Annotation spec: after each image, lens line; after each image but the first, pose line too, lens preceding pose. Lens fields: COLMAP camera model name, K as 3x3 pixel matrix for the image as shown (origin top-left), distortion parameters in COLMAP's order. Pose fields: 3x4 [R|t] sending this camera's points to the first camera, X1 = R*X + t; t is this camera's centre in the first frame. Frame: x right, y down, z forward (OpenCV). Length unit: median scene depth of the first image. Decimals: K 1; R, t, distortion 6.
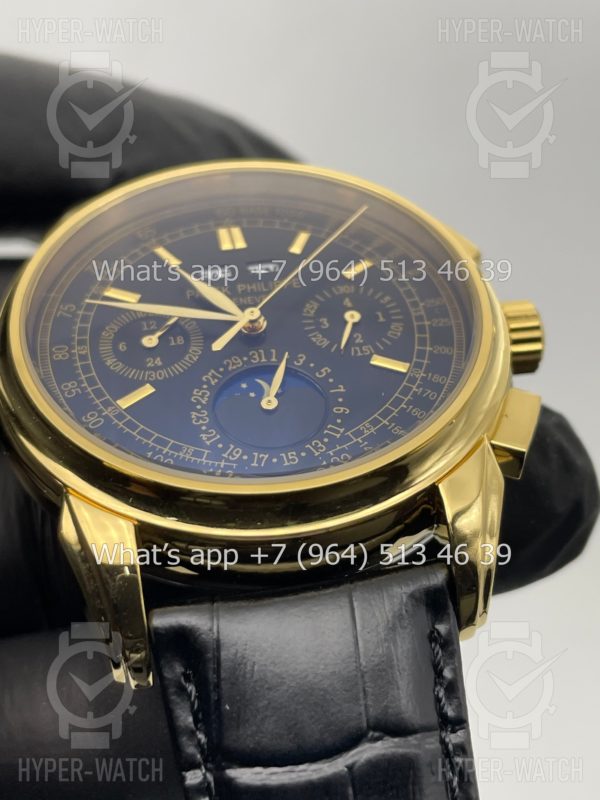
lens RADIAL K [[1250.8, 0, 299.0], [0, 1250.8, 406.2], [0, 0, 1]] dist [0.222468, 0.000000]
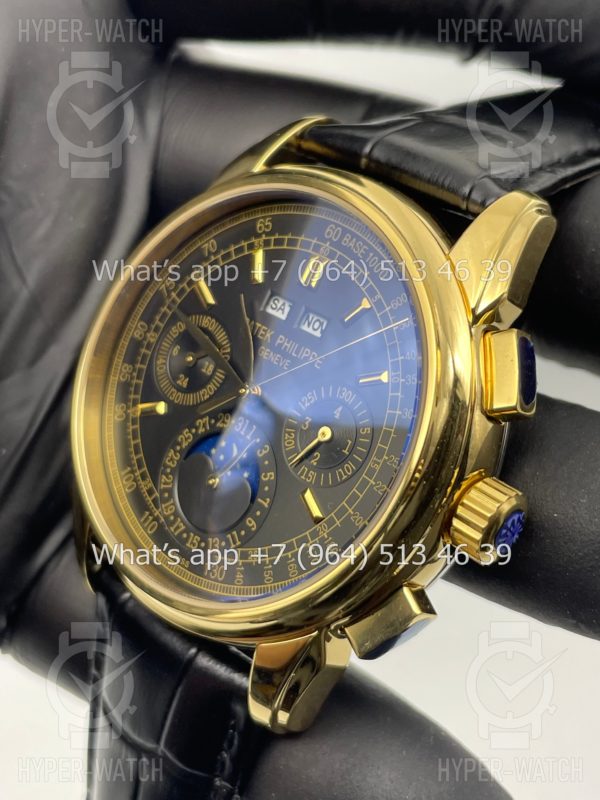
lens RADIAL K [[1250.8, 0, 298.1], [0, 1250.8, 393.5], [0, 0, 1]] dist [0.222468, 0.000000]
pose [[0.623597, 0.546031, -0.559444, 0.601007], [-0.028815, 0.731202, 0.681552, -0.816299], [0.781215, -0.408893, 0.471710, 0.544030]]
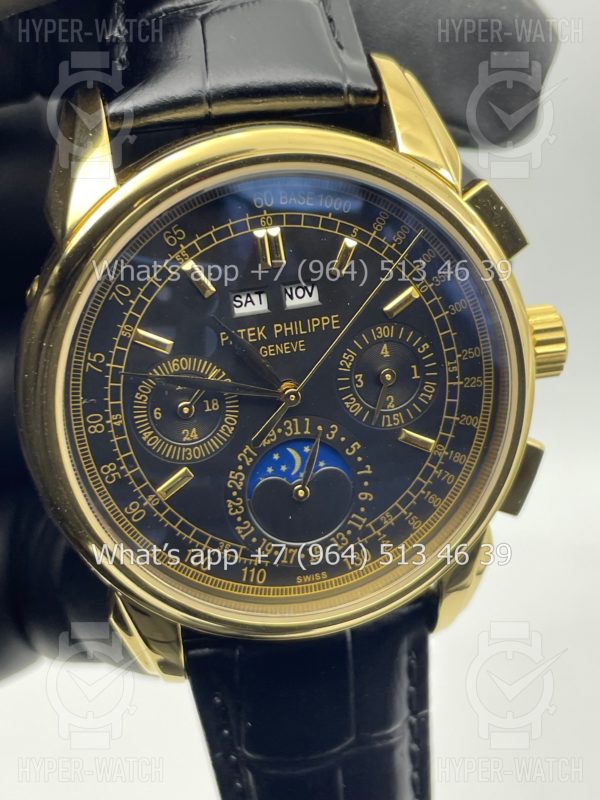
lens RADIAL K [[1250.8, 0, 303.4], [0, 1250.8, 382.9], [0, 0, 1]] dist [0.222468, 0.000000]
pose [[0.983709, 0.022554, 0.178346, -0.208234], [-0.156900, 0.591944, 0.790560, -0.876663], [-0.087741, -0.805664, 0.585839, 0.441466]]
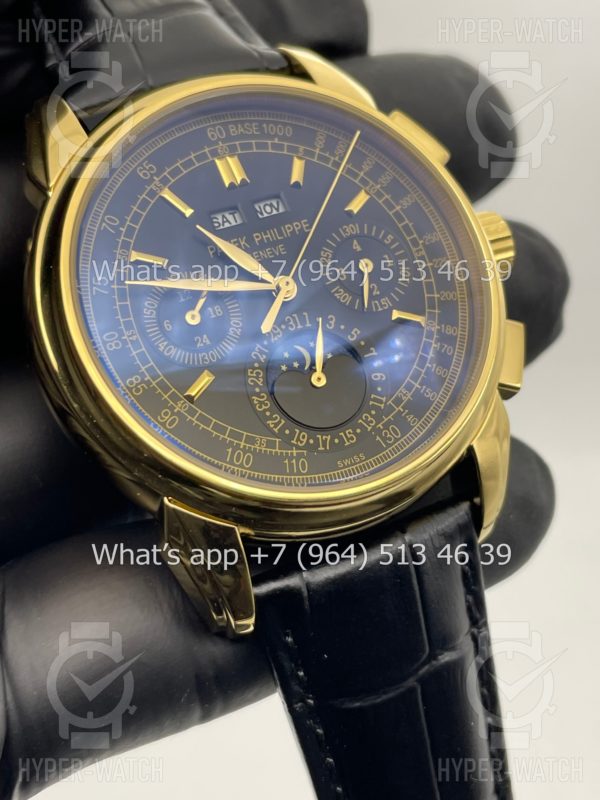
lens RADIAL K [[1250.8, 0, 305.7], [0, 1250.8, 395.1], [0, 0, 1]] dist [0.222468, 0.000000]
pose [[0.944159, -0.127879, 0.303661, -0.362403], [-0.020744, 0.896713, 0.442126, -0.466002], [-0.328835, -0.423737, 0.843987, 0.064864]]
